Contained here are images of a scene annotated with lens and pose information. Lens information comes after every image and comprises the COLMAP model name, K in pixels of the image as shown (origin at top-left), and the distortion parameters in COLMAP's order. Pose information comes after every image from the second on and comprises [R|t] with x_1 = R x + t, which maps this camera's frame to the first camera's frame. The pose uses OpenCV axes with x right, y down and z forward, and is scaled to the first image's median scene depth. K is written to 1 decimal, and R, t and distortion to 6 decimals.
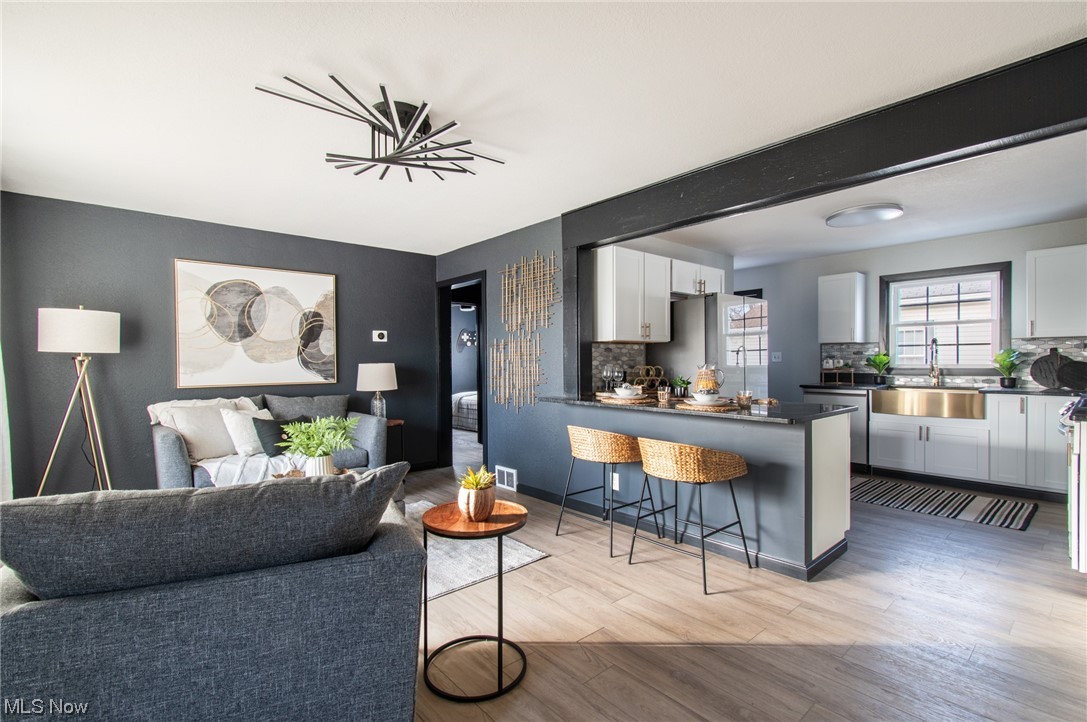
lens RADIAL K [[490.3, 0, 539.5], [0, 490.3, 365.8], [0, 0, 1]] dist [-0.000291, -0.001360]
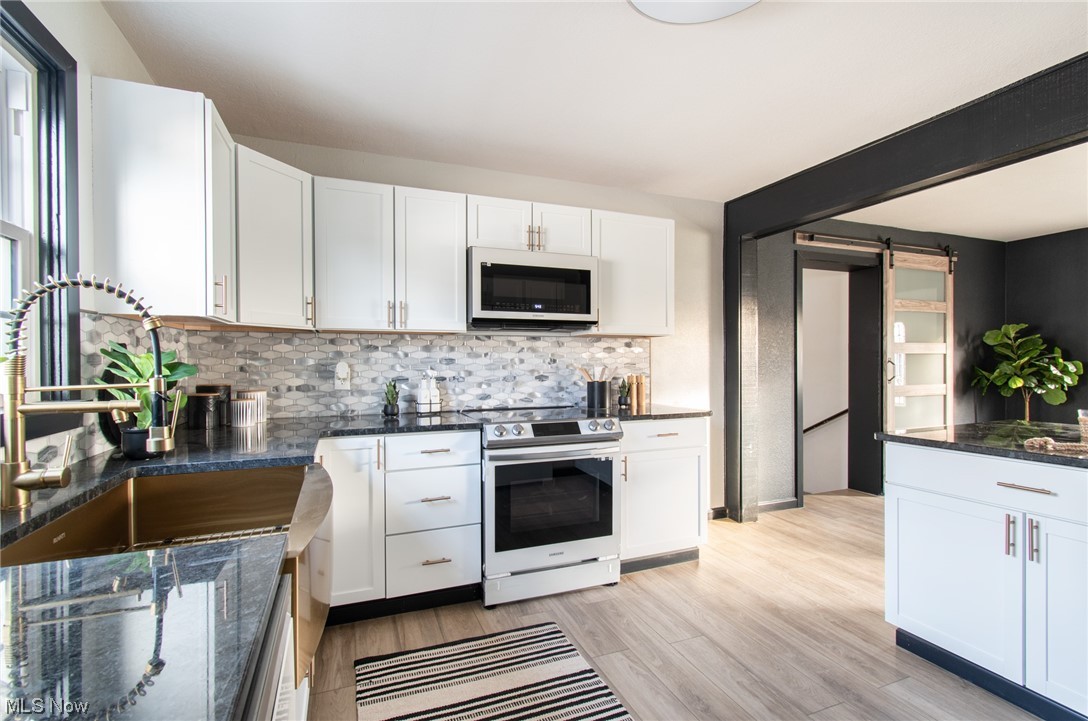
lens RADIAL K [[490.8, 0, 539.5], [0, 490.8, 366.7], [0, 0, 1]] dist [-0.000291, -0.001360]
pose [[-0.943794, 0.009886, 0.330387, 0.595123], [0.016775, 0.999697, 0.018006, -0.018968], [-0.330109, 0.022536, -0.943674, 1.234203]]
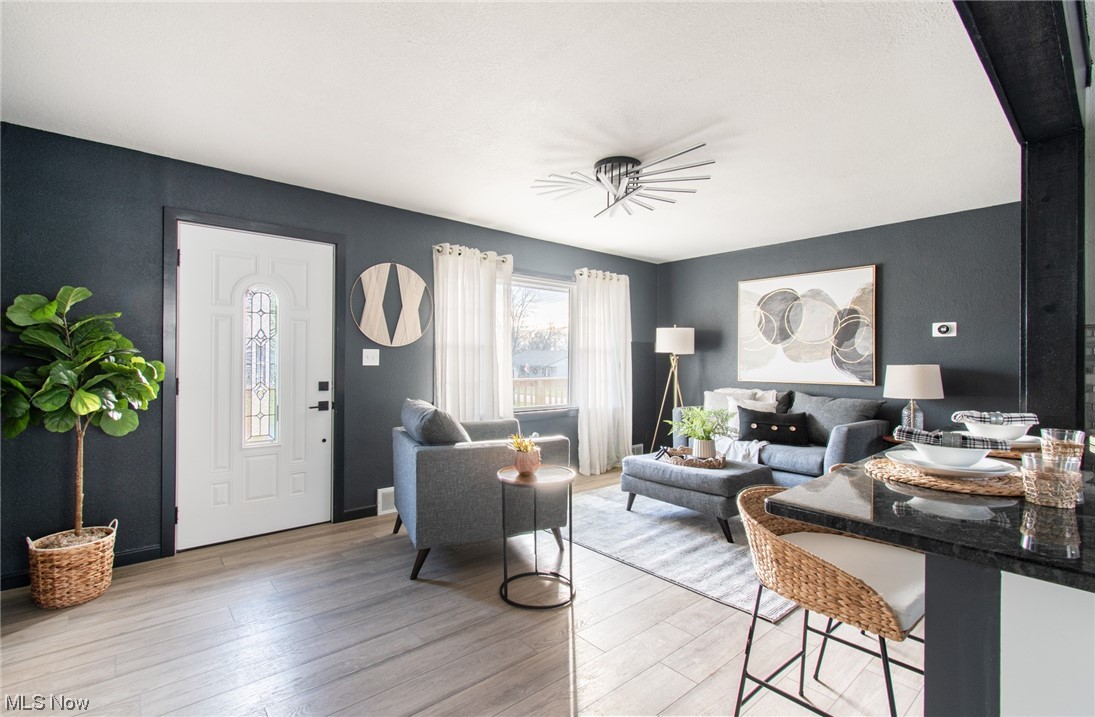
lens RADIAL K [[493.6, 0, 542.5], [0, 493.6, 360.8], [0, 0, 1]] dist [0.001979, 0.000212]
pose [[-0.006361, 0.010028, -0.999929, 0.515867], [-0.018154, 0.999784, 0.010142, -0.009582], [0.999815, 0.018217, -0.006177, 0.432402]]
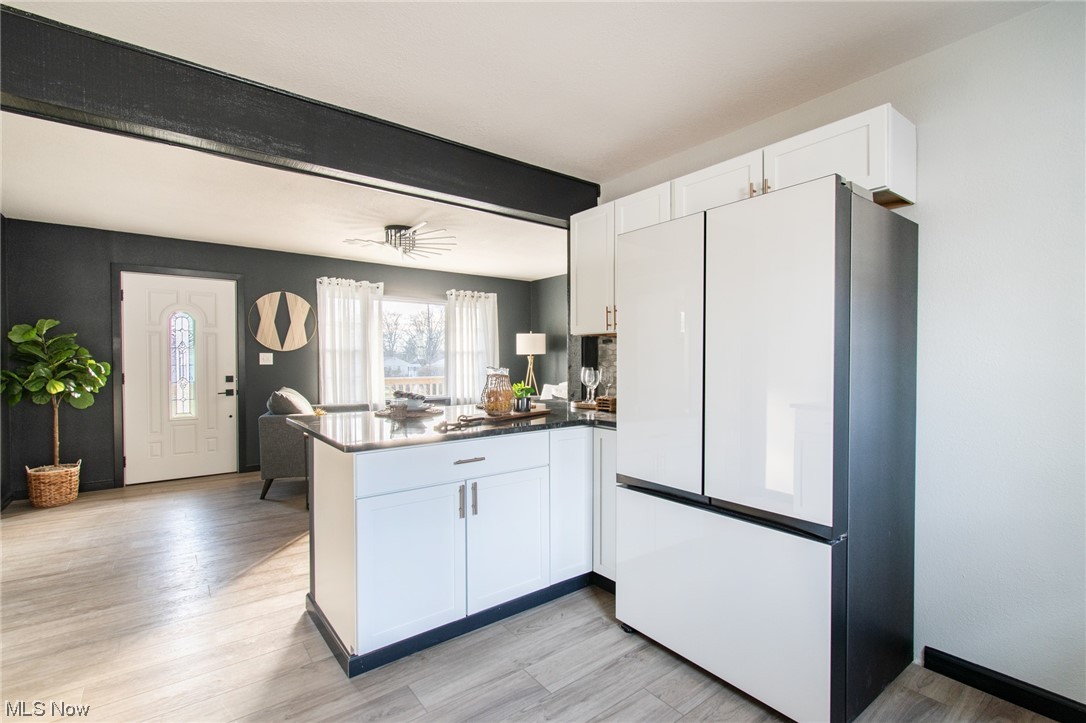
lens RADIAL K [[489.9, 0, 544.4], [0, 489.9, 370.7], [0, 0, 1]] dist [-0.000291, -0.001360]
pose [[-0.052335, 0.029501, -0.998194, 0.829525], [-0.010295, 0.999495, 0.030079, -0.016060], [0.998577, 0.011850, -0.052005, 0.872757]]
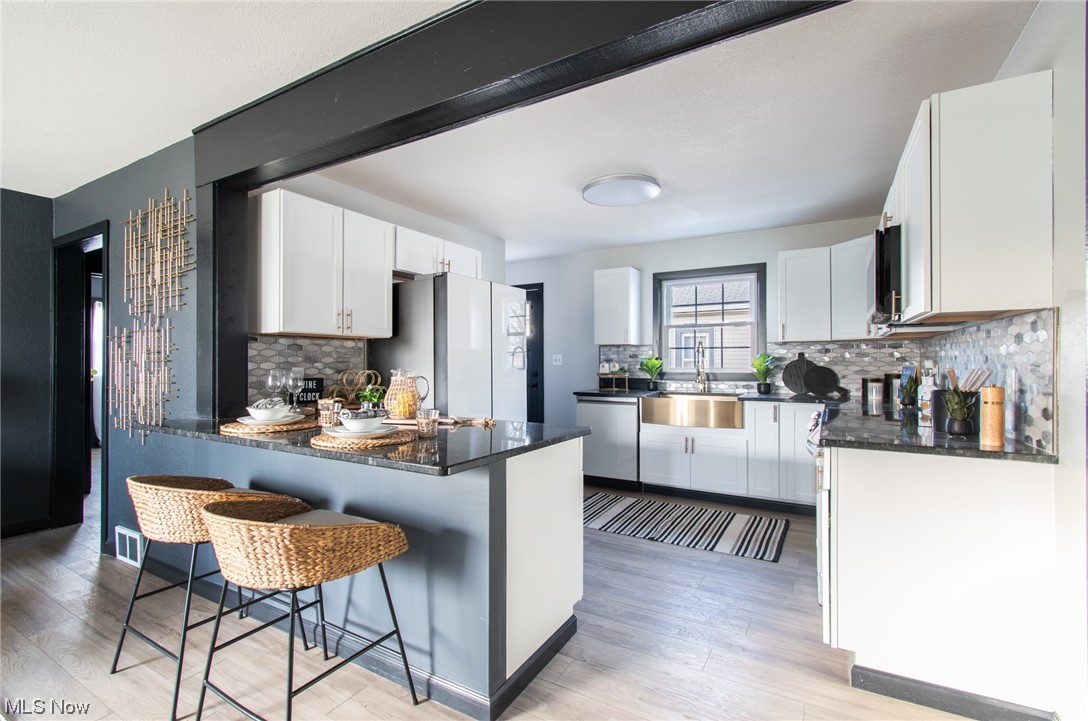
lens RADIAL K [[490.8, 0, 540.6], [0, 490.8, 358.2], [0, 0, 1]] dist [-0.000291, -0.001360]
pose [[0.948176, 0.009571, 0.317601, 0.240321], [-0.003072, 0.999776, -0.020956, -0.003321], [-0.317731, 0.018894, 0.947993, 0.230667]]
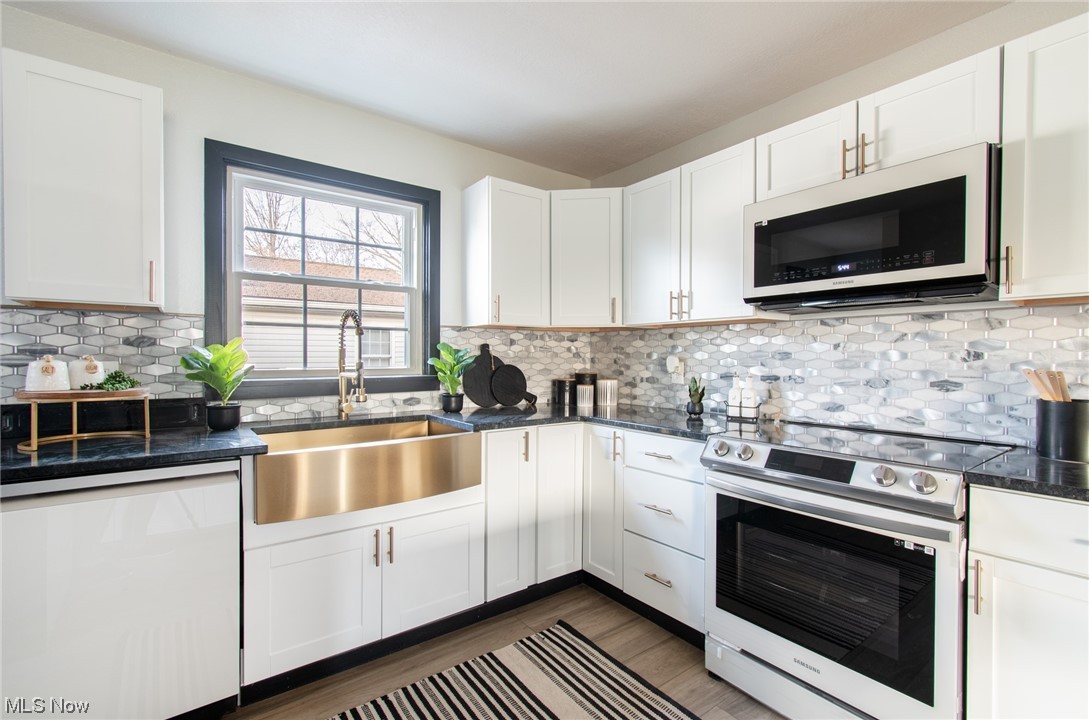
lens RADIAL K [[491.2, 0, 543.3], [0, 491.2, 363.5], [0, 0, 1]] dist [-0.000291, -0.001360]
pose [[0.065891, -0.002375, 0.997824, 0.404340], [0.007707, 0.999969, 0.001871, -0.011123], [-0.997797, 0.007567, 0.065908, 0.865055]]
